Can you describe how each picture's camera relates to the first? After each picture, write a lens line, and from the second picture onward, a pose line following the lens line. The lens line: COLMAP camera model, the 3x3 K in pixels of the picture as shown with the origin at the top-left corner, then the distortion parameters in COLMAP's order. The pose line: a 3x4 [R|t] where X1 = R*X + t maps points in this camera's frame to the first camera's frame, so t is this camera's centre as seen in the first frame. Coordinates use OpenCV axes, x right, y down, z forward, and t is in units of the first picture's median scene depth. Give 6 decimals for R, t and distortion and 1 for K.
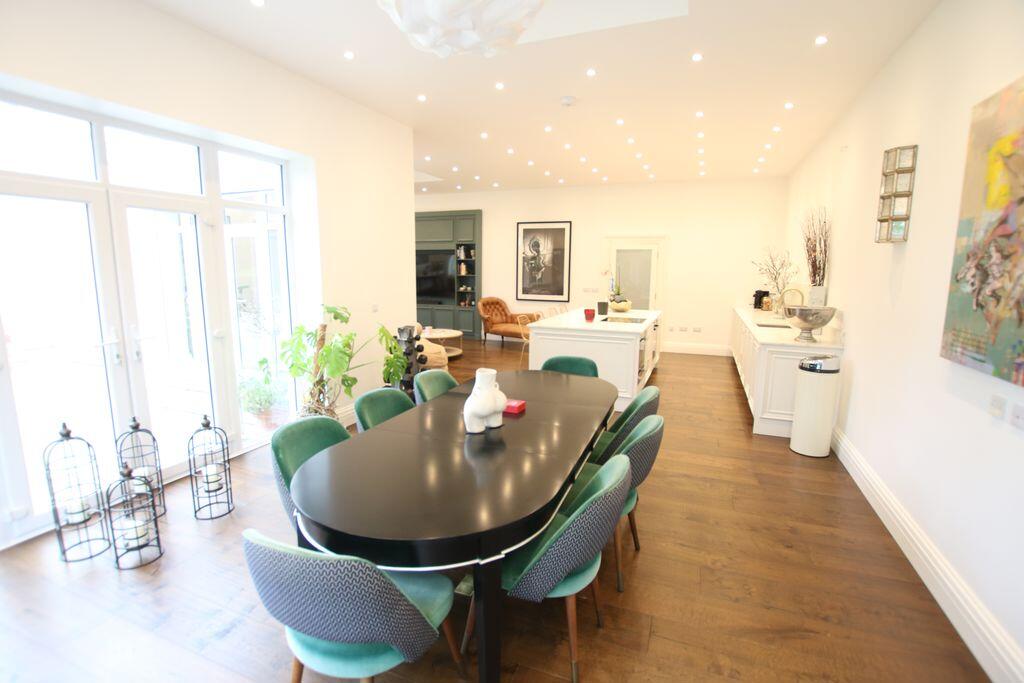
lens RADIAL K [[473.0, 0, 510.7], [0, 473.0, 341.5], [0, 0, 1]] dist [-0.025985, -0.001360]
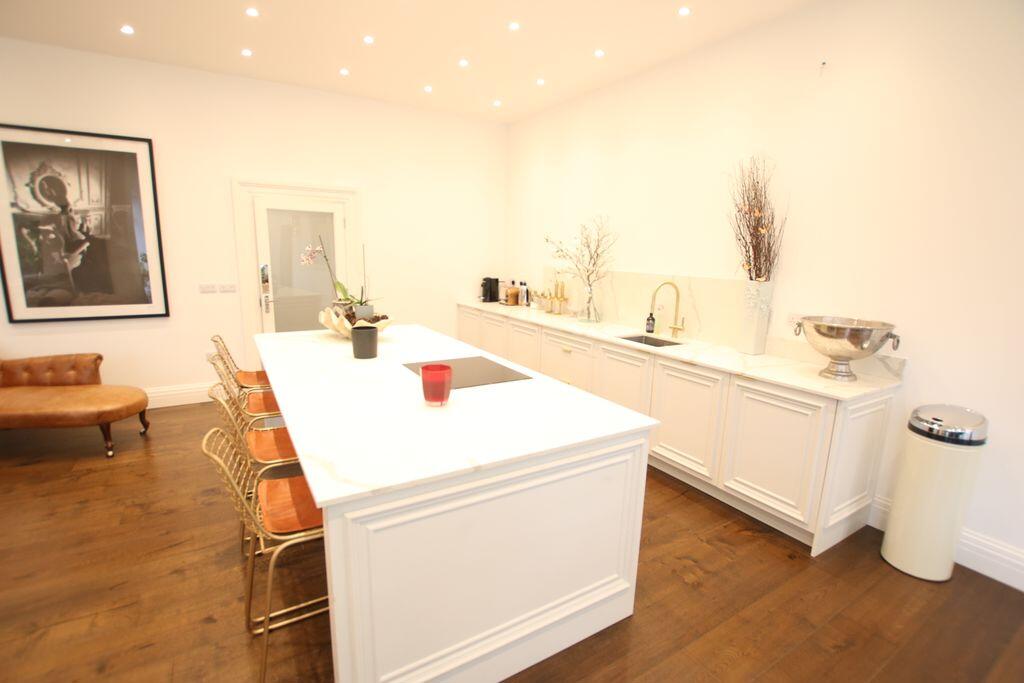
lens RADIAL K [[473.0, 0, 508.1], [0, 473.0, 343.7], [0, 0, 1]] dist [-0.025985, -0.001360]
pose [[0.600345, -0.149460, 0.785651, -0.044281], [0.104874, 0.988611, 0.107933, -0.072570], [-0.792835, 0.017597, 0.609182, 0.457492]]
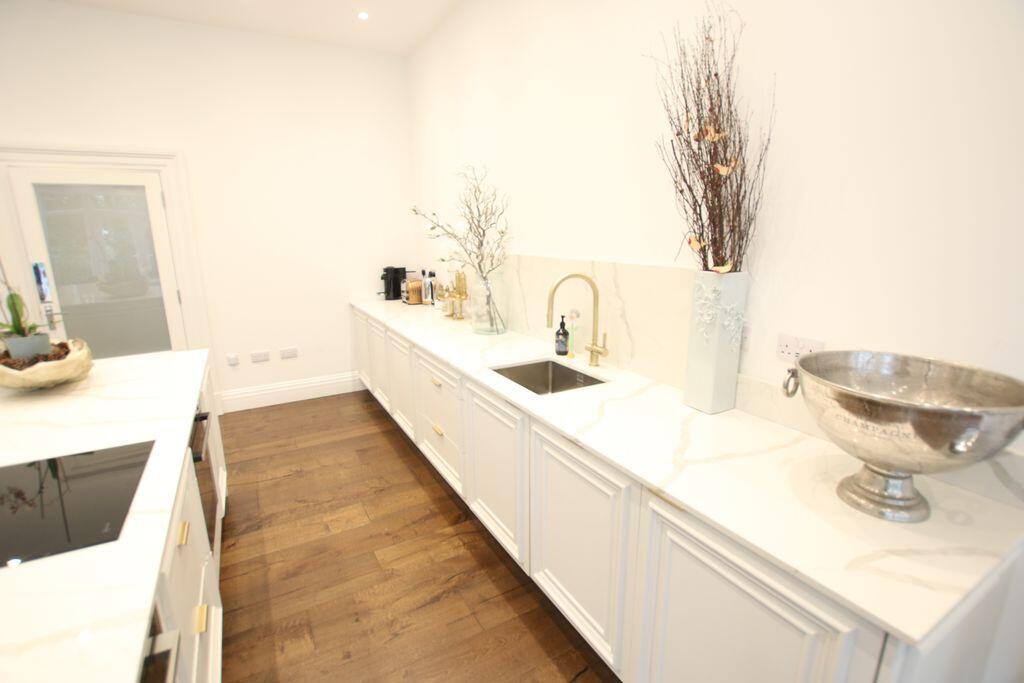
lens RADIAL K [[473.0, 0, 509.0], [0, 473.0, 343.5], [0, 0, 1]] dist [-0.025985, -0.001360]
pose [[0.623358, -0.196835, 0.756757, 0.155397], [0.134758, 0.980360, 0.143992, -0.071163], [-0.770237, 0.012220, 0.637641, 0.469568]]
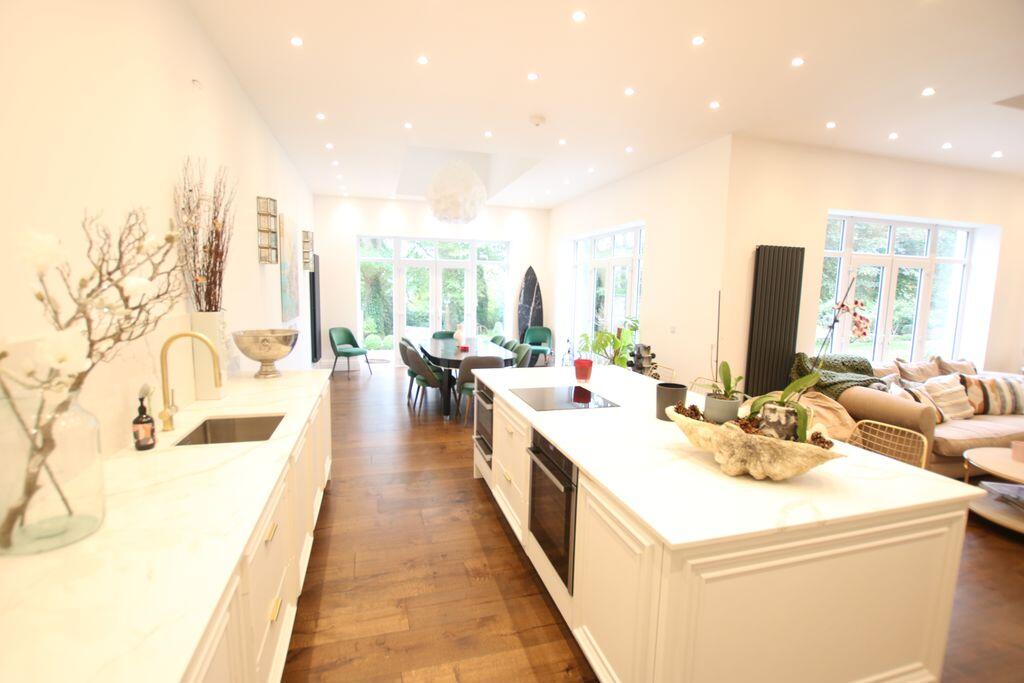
lens RADIAL K [[473.0, 0, 511.0], [0, 473.0, 341.8], [0, 0, 1]] dist [-0.025985, -0.001360]
pose [[-0.786676, 0.046679, -0.615599, 0.377747], [-0.126344, 0.963861, 0.234541, -0.134998], [0.604300, 0.262285, -0.752348, 0.859546]]
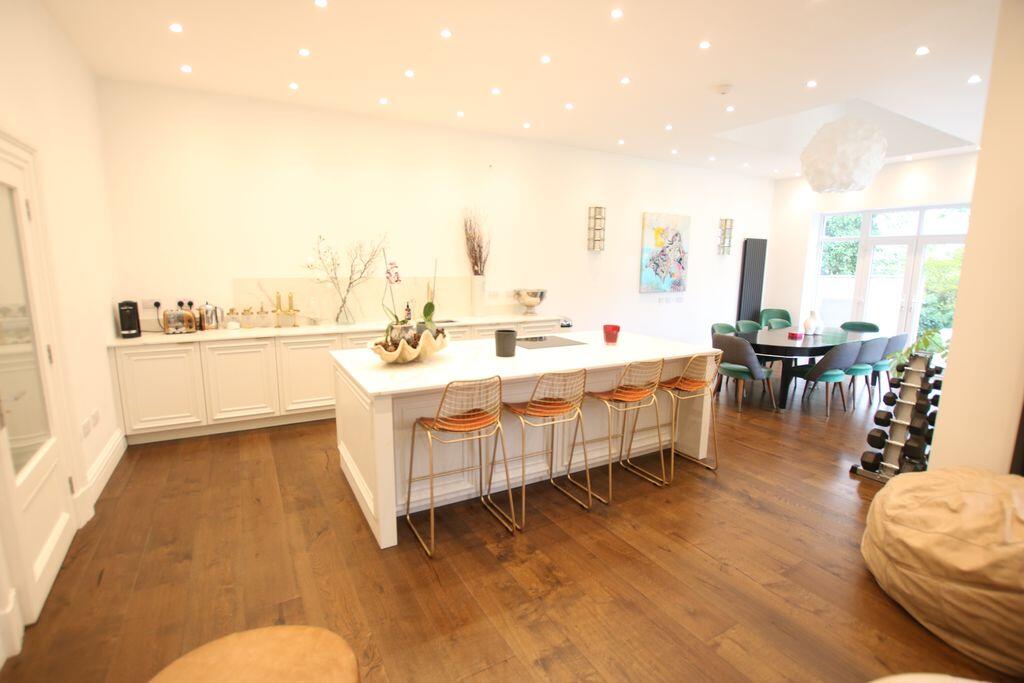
lens RADIAL K [[473.0, 0, 507.2], [0, 473.0, 343.8], [0, 0, 1]] dist [-0.025985, -0.001360]
pose [[-0.774546, -0.114973, 0.621980, -0.083637], [0.085813, 0.955148, 0.283421, -0.149062], [-0.626670, 0.272896, -0.729940, 0.975586]]
